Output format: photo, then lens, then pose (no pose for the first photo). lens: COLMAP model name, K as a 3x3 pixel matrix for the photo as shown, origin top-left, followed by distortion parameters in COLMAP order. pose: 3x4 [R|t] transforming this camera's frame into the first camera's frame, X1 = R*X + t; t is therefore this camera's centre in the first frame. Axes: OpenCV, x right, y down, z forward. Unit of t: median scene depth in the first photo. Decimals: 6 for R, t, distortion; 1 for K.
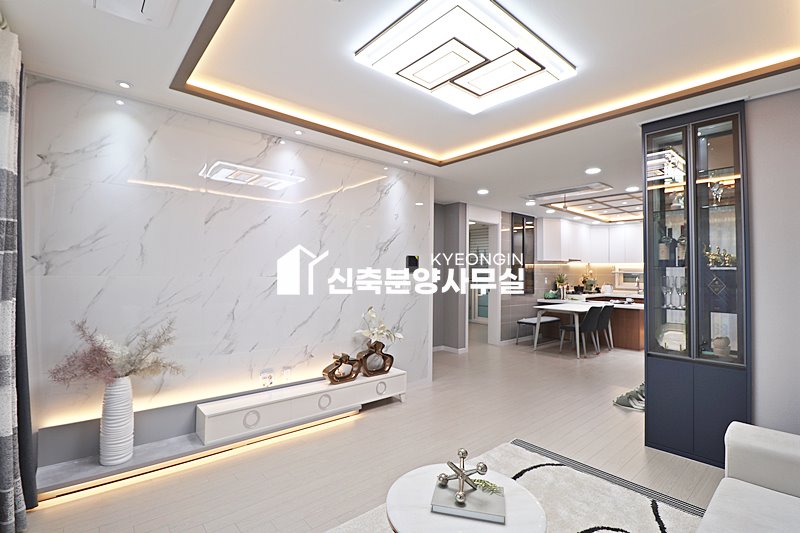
lens RADIAL K [[370.0, 0, 399.4], [0, 370.0, 263.2], [0, 0, 1]] dist [-0.005870, -0.008453]
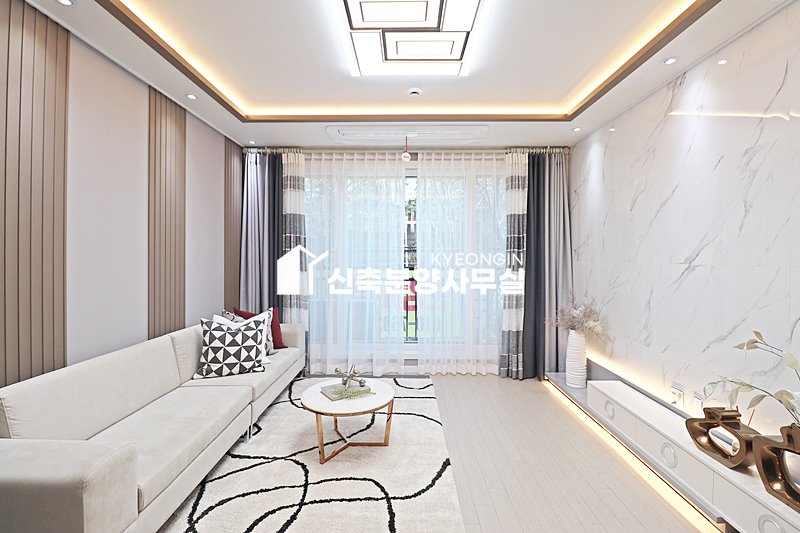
lens RADIAL K [[370.0, 0, 399.1], [0, 370.0, 261.2], [0, 0, 1]] dist [-0.005870, -0.008453]
pose [[-0.664583, -0.009407, -0.747156, 0.601994], [0.004795, 0.999846, -0.016853, 0.041363], [0.747199, -0.014783, -0.664435, 1.079599]]
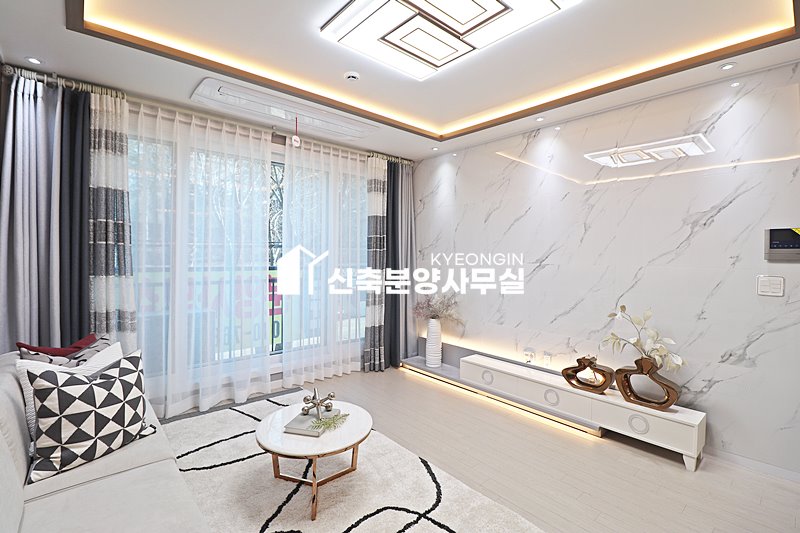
lens RADIAL K [[370.0, 0, 397.9], [0, 370.0, 260.8], [0, 0, 1]] dist [-0.005870, -0.008453]
pose [[0.004595, -0.001321, -0.999989, 0.730372], [0.011400, 0.999934, -0.001268, 0.026722], [0.999924, -0.011394, 0.004610, 0.610874]]
